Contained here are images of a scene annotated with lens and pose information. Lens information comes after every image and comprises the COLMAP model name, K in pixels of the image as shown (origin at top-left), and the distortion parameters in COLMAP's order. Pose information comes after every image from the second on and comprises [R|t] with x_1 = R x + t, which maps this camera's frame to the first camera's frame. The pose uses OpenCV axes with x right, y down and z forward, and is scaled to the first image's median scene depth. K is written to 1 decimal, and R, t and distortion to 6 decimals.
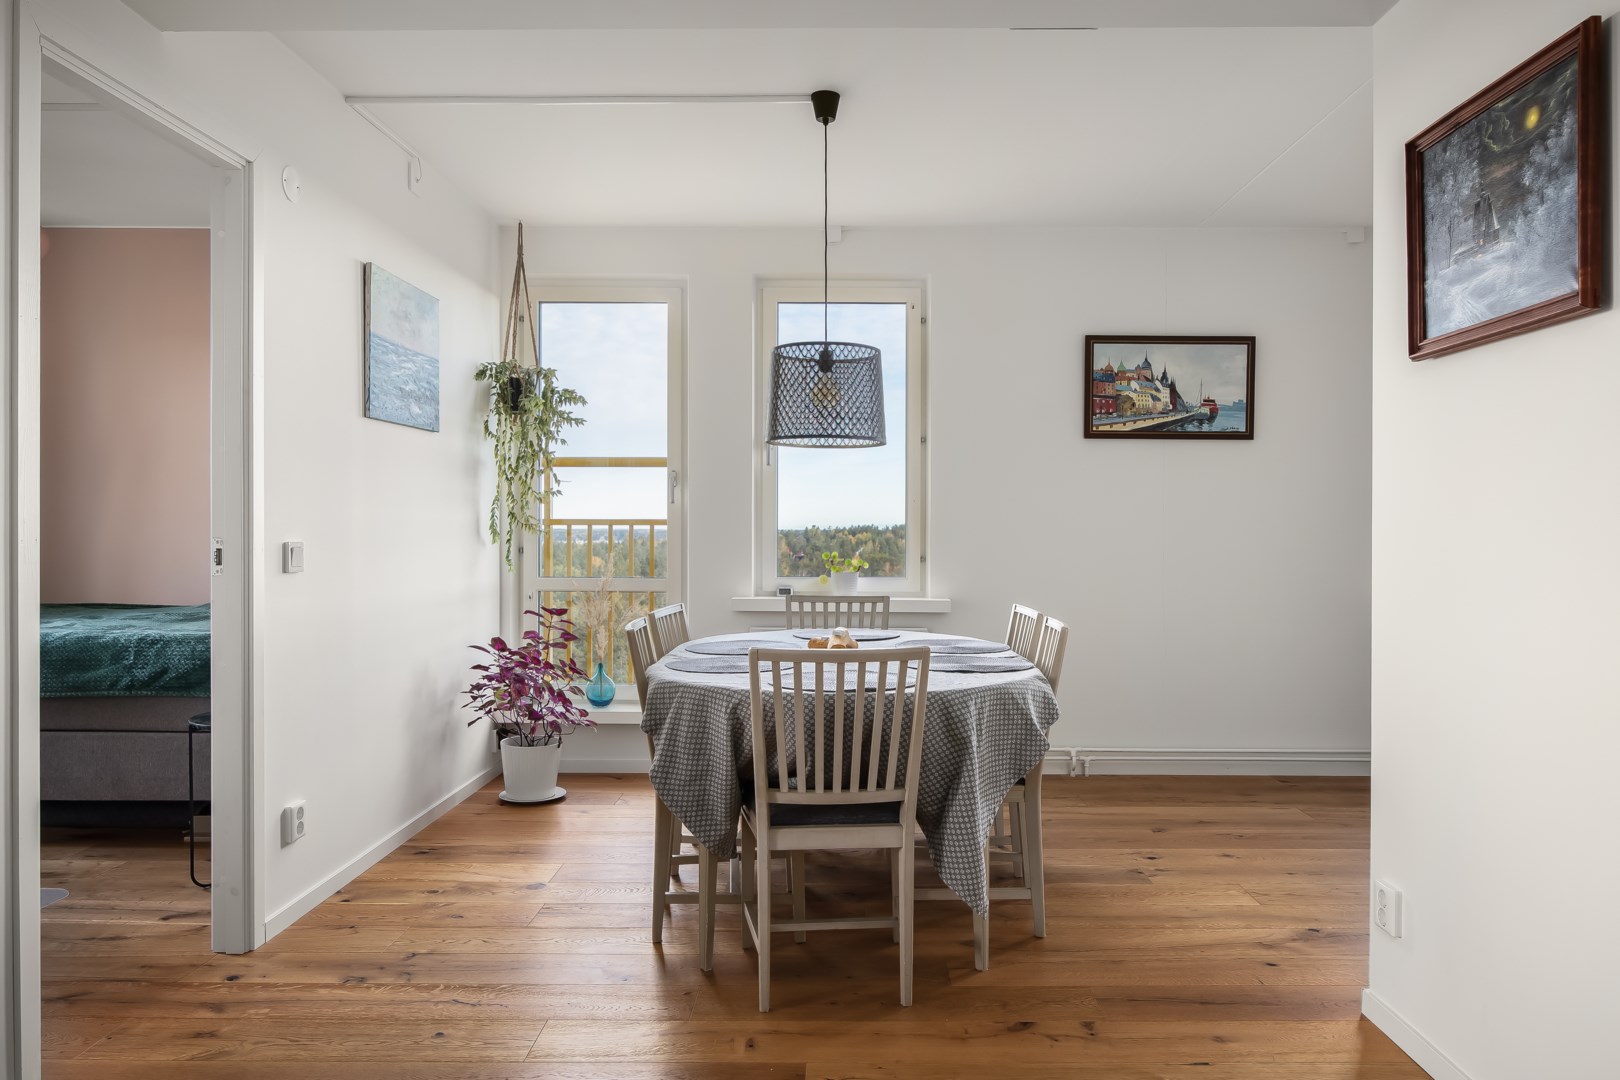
lens RADIAL K [[1096.0, 0, 832.9], [0, 1096.0, 532.4], [0, 0, 1]] dist [-0.008288, -0.001403]
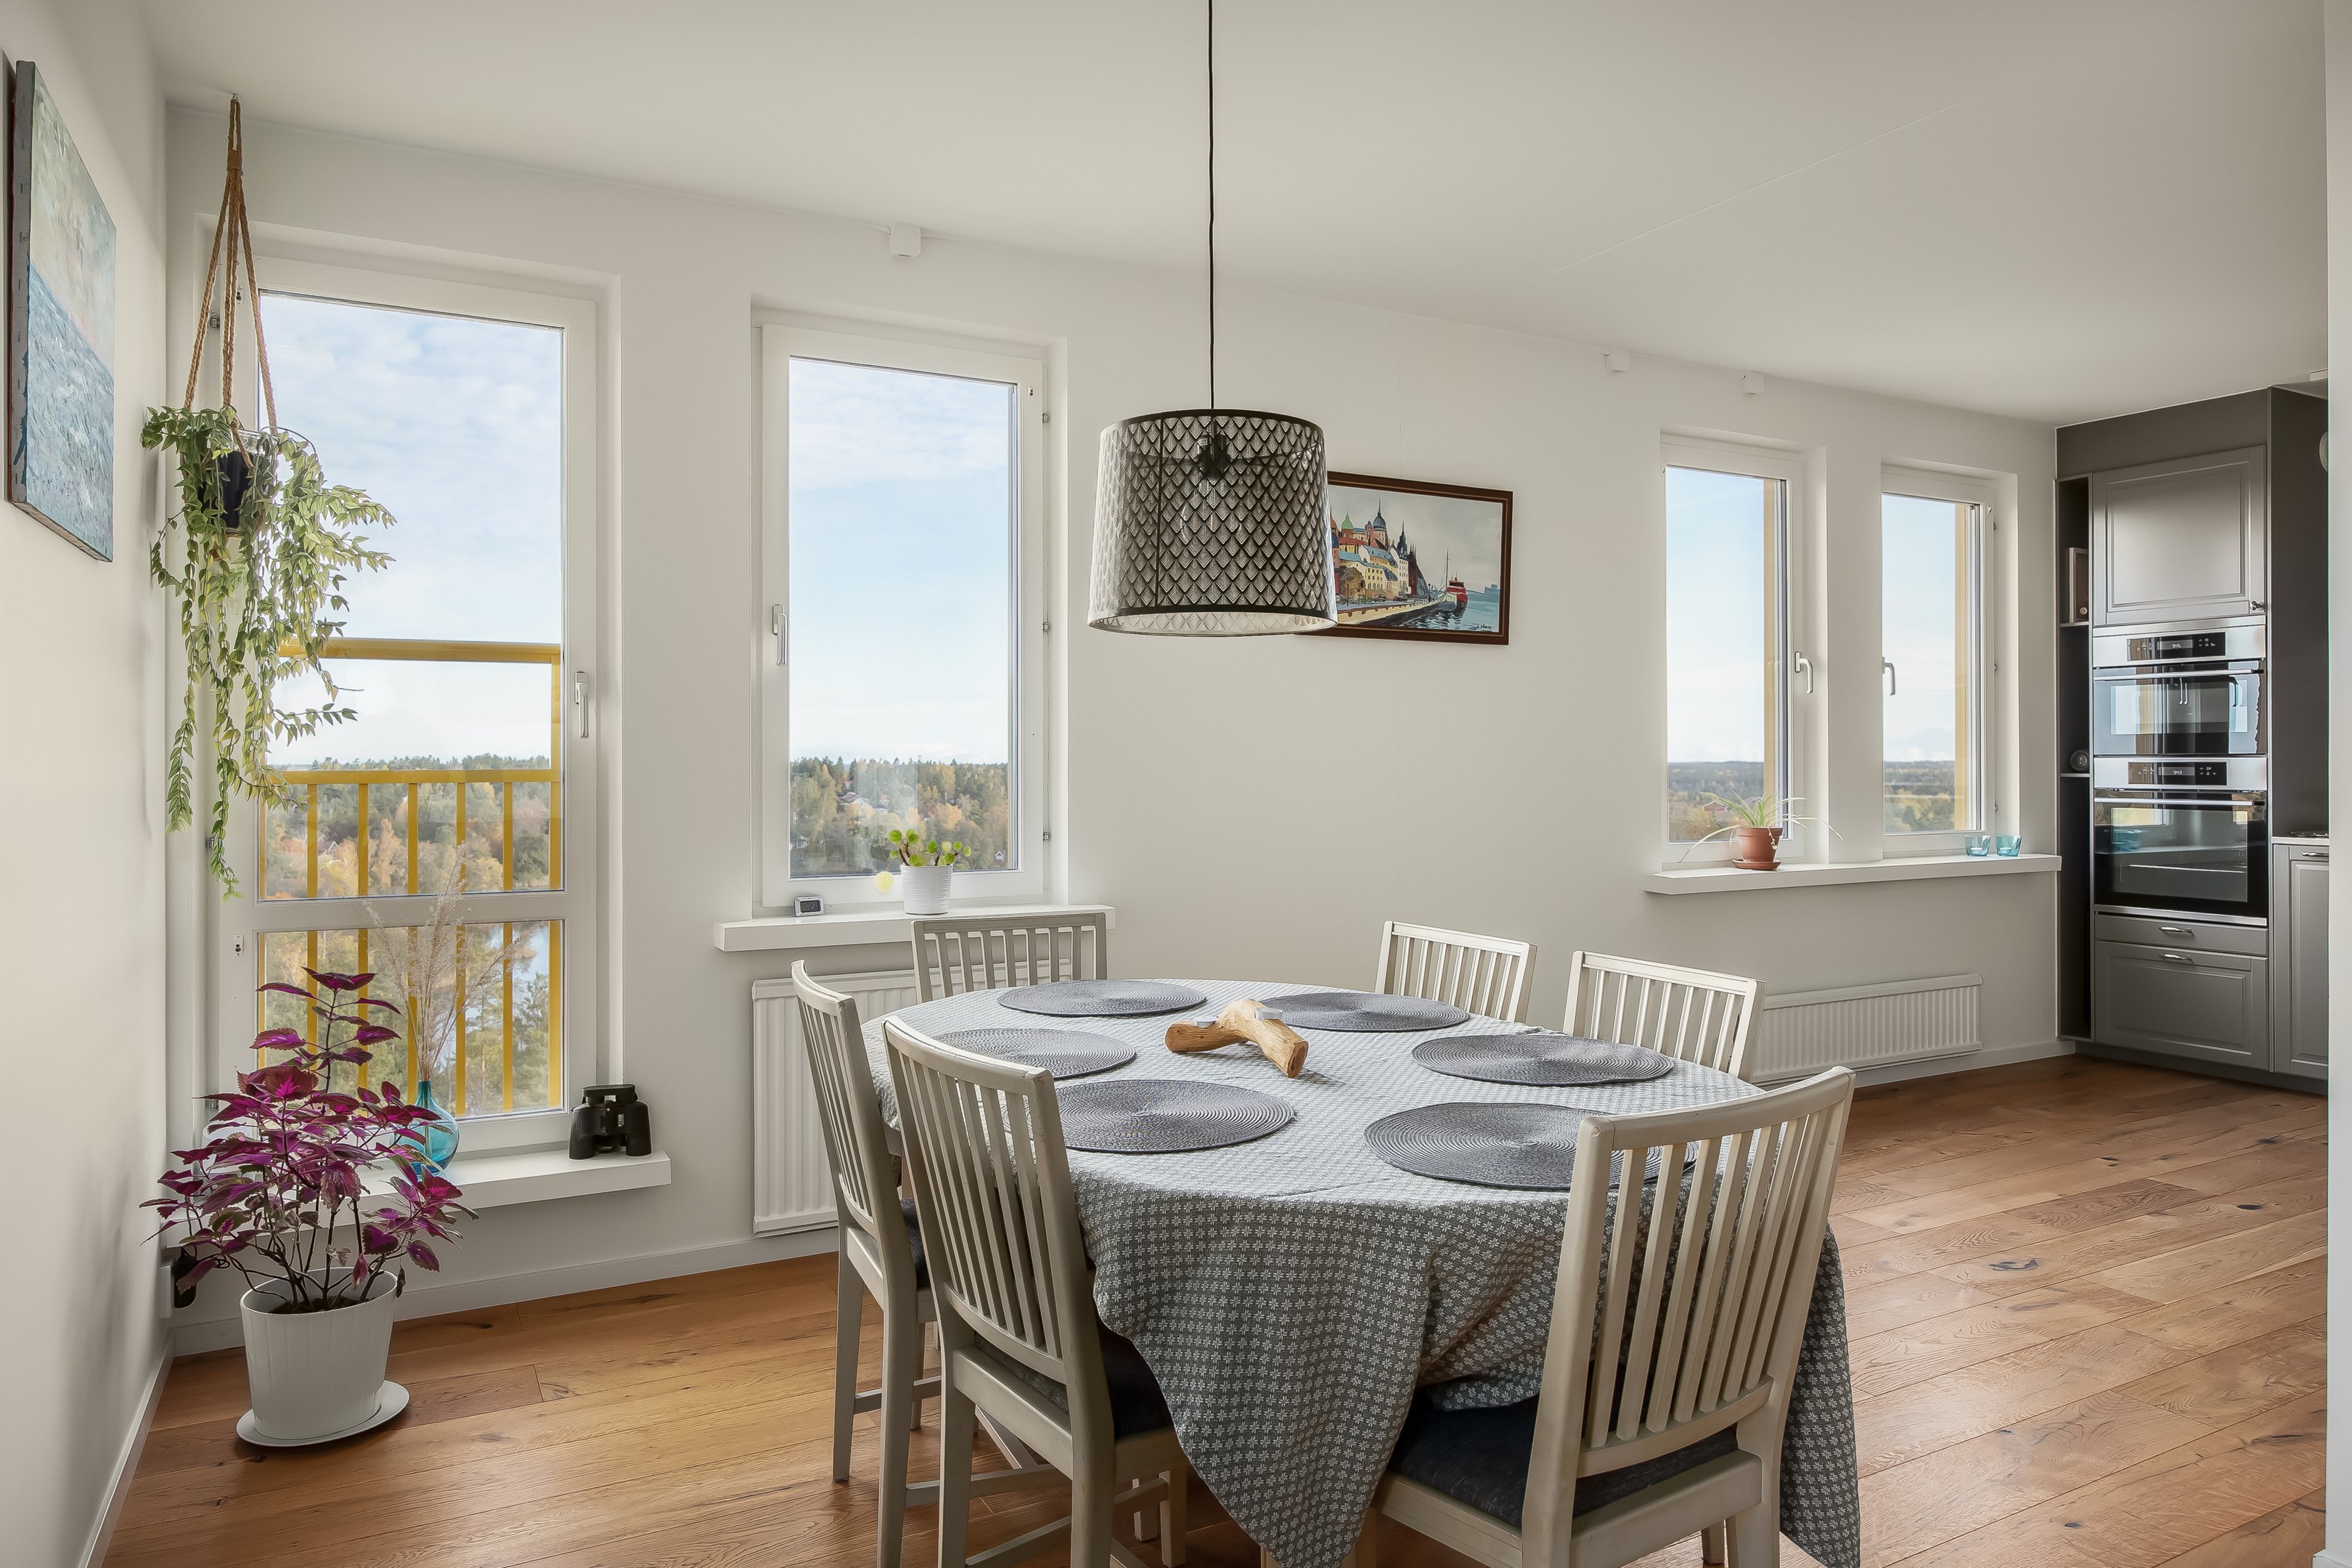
lens RADIAL K [[1466.1, 0, 1178.1], [0, 1466.1, 763.5], [0, 0, 1]] dist [-0.020552, -0.000366]
pose [[0.880345, -0.006983, 0.474282, -0.224540], [0.007737, 0.999970, 0.000361, -0.013393], [-0.474270, 0.003351, 0.880373, 0.302334]]
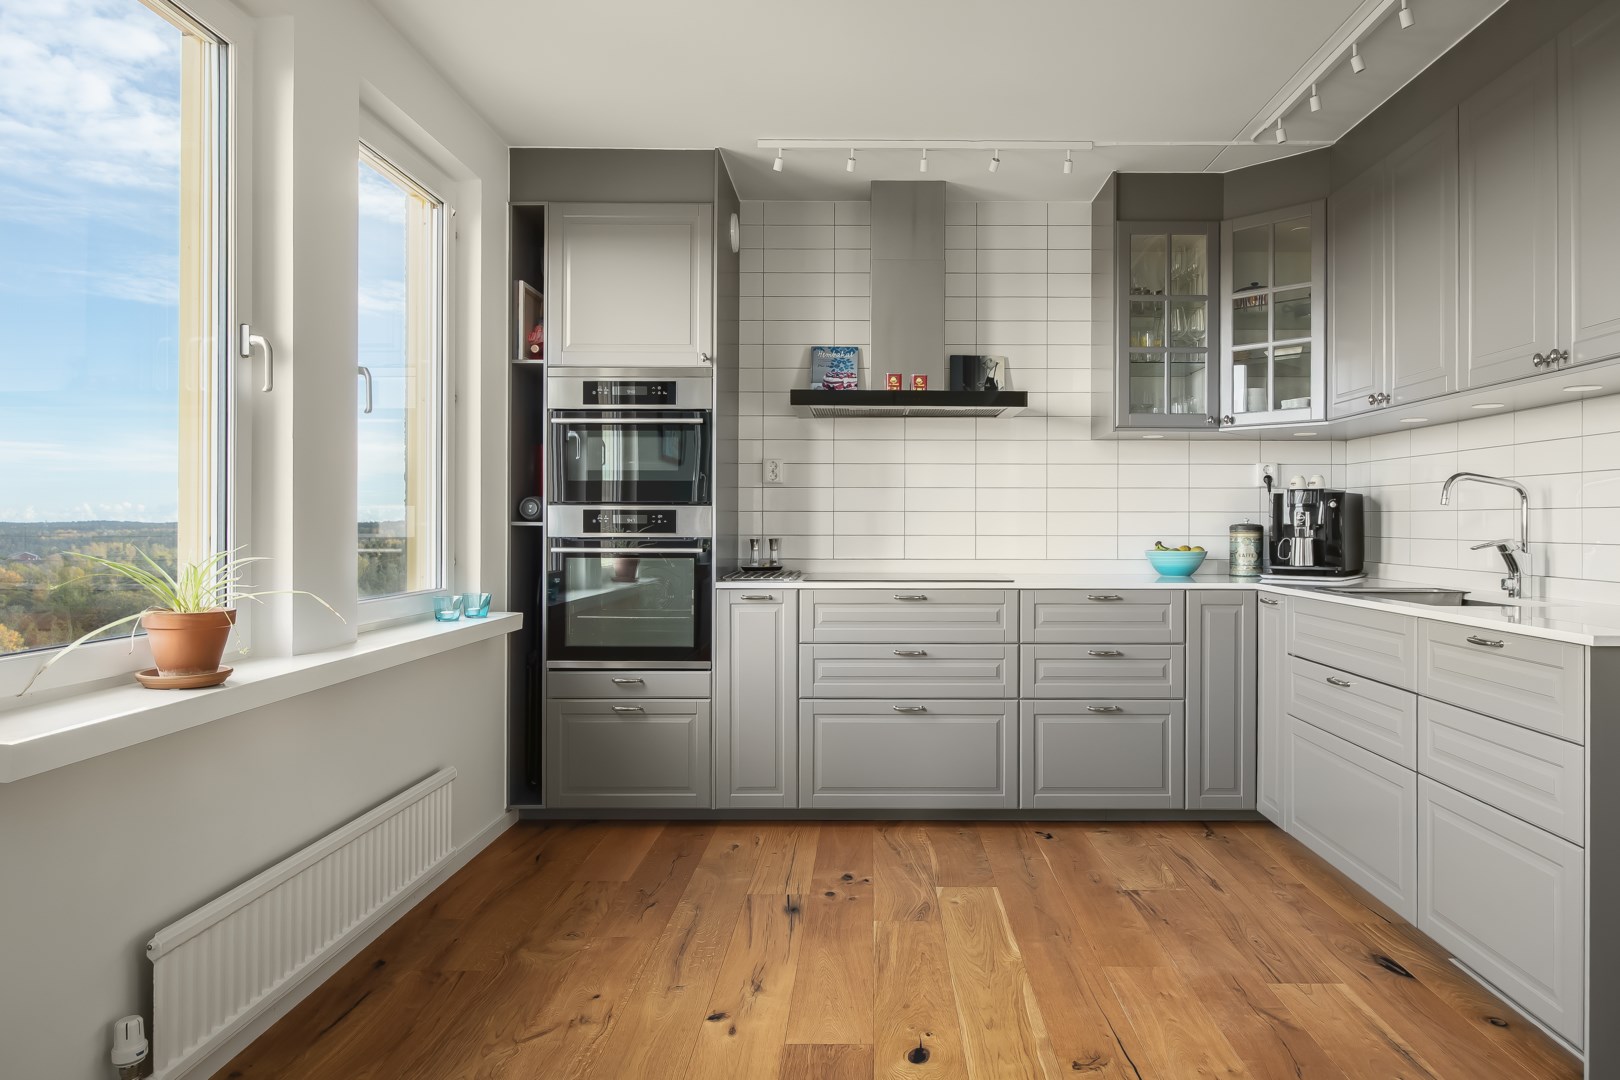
lens RADIAL K [[997.2, 0, 836.6], [0, 997.2, 520.1], [0, 0, 1]] dist [0.002535, -0.000079]
pose [[0.029157, -0.001824, 0.999573, 0.277374], [-0.000360, 0.999998, 0.001835, -0.000790], [-0.999575, -0.000414, 0.029157, 0.787292]]
